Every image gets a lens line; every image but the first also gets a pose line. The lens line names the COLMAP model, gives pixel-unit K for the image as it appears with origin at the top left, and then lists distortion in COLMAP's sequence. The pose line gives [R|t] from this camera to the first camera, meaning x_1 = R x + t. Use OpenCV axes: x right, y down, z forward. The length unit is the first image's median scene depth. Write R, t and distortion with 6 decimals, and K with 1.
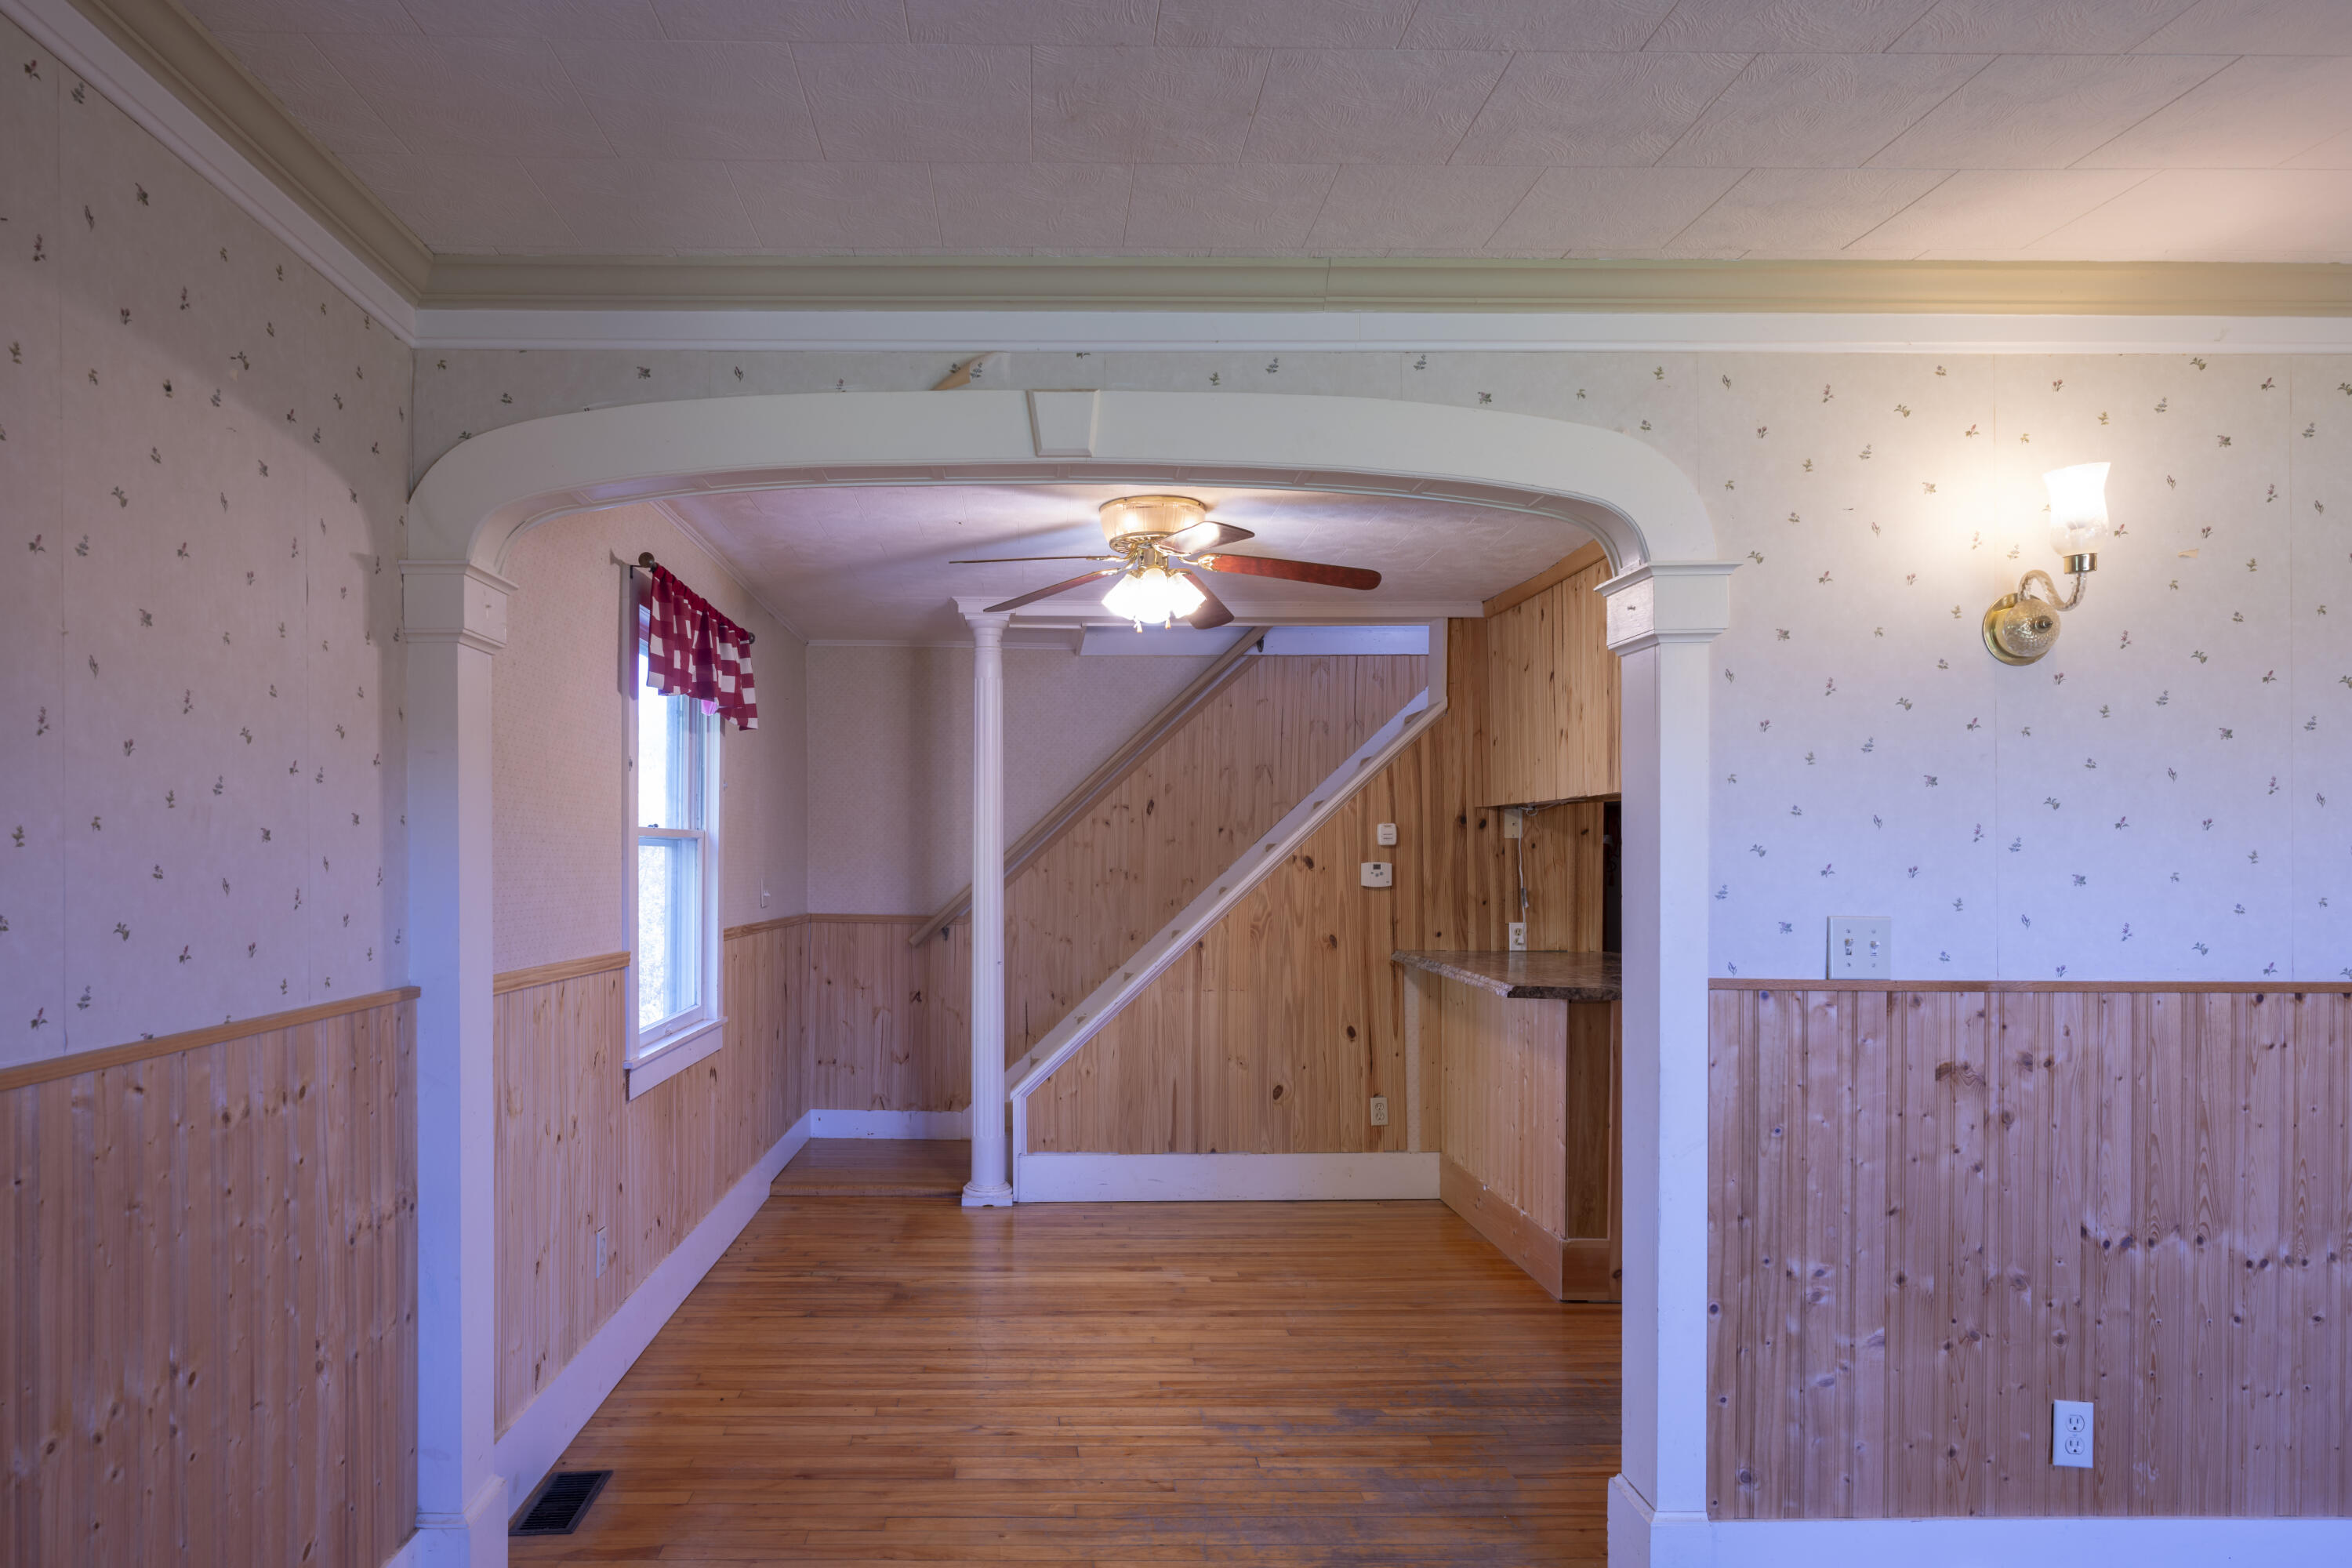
lens RADIAL K [[1321.2, 0, 1087.1], [0, 1321.2, 865.0], [0, 0, 1]] dist [-0.003362, 0.001193]
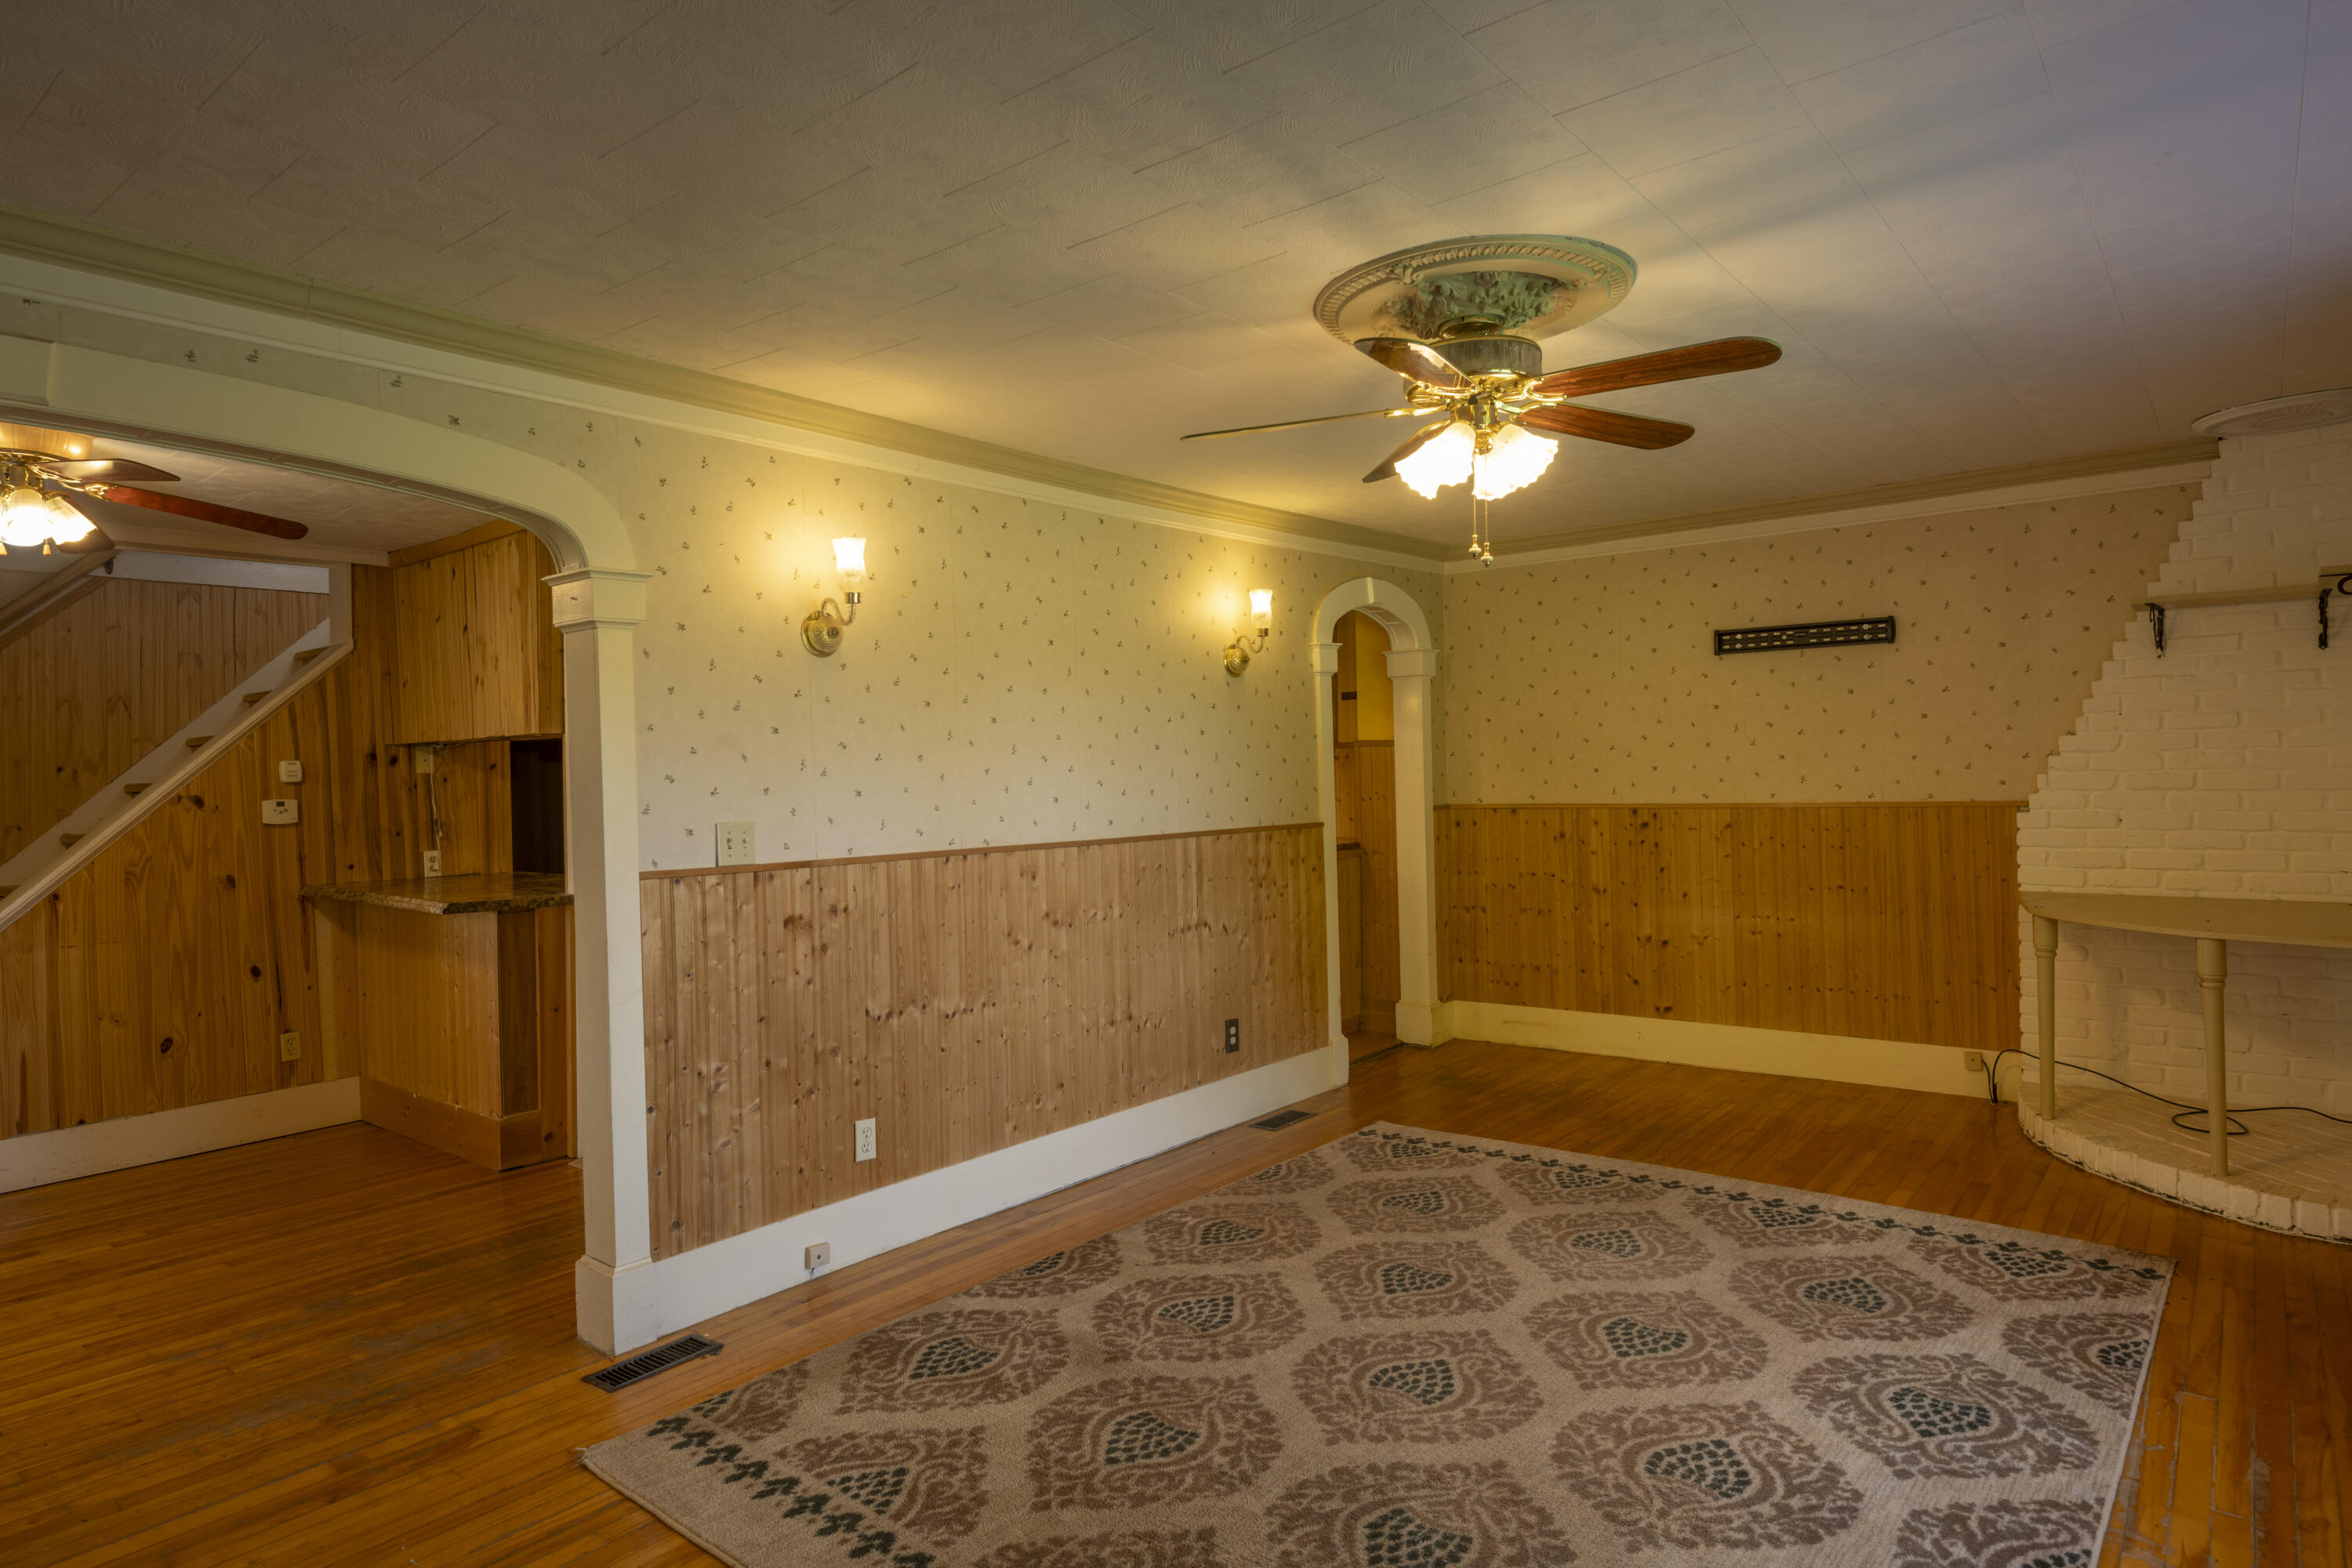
lens RADIAL K [[1321.2, 0, 1193.1], [0, 1321.2, 780.8], [0, 0, 1]] dist [-0.003362, 0.001193]
pose [[0.624408, -0.020529, 0.780829, -0.242733], [0.030221, 0.999541, 0.002112, 0.005028], [-0.780514, 0.022278, 0.624741, -0.316049]]
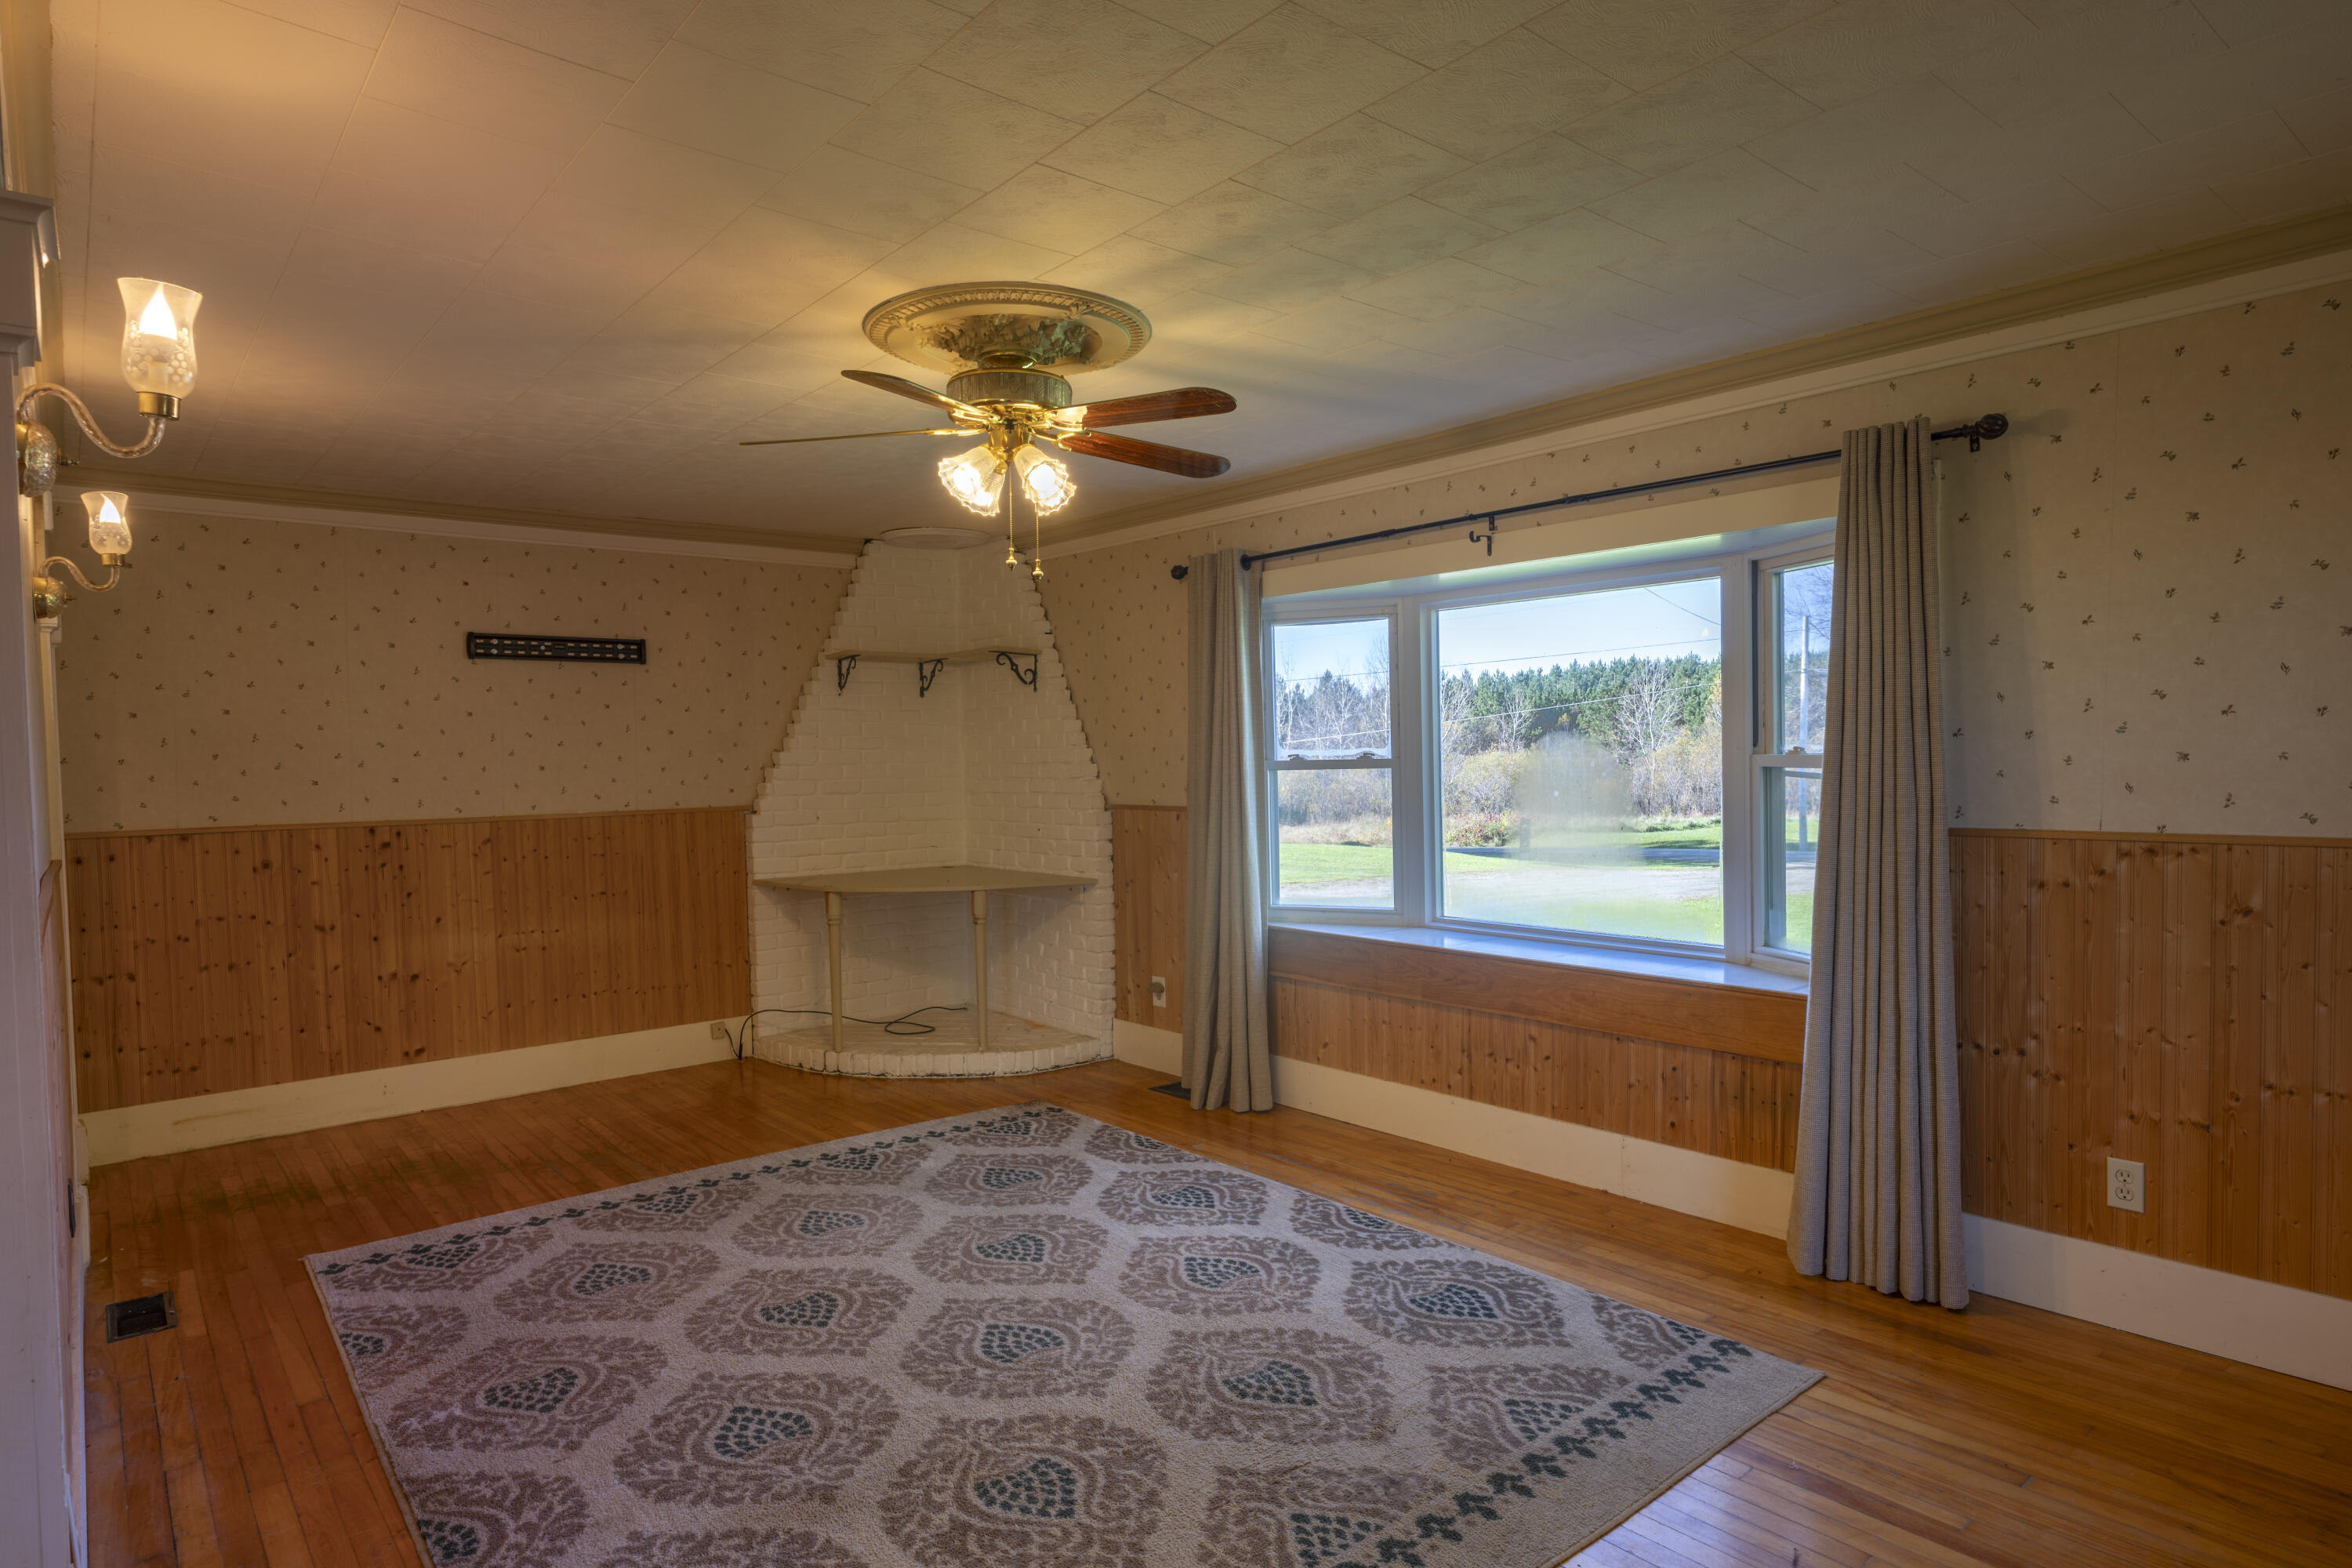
lens RADIAL K [[1321.2, 0, 1177.6], [0, 1321.2, 784.8], [0, 0, 1]] dist [-0.003362, 0.001193]
pose [[-0.646575, -0.003373, 0.762843, -0.251756], [0.024500, 0.999383, 0.025185, -0.002355], [-0.762457, 0.034973, -0.646093, 0.980831]]
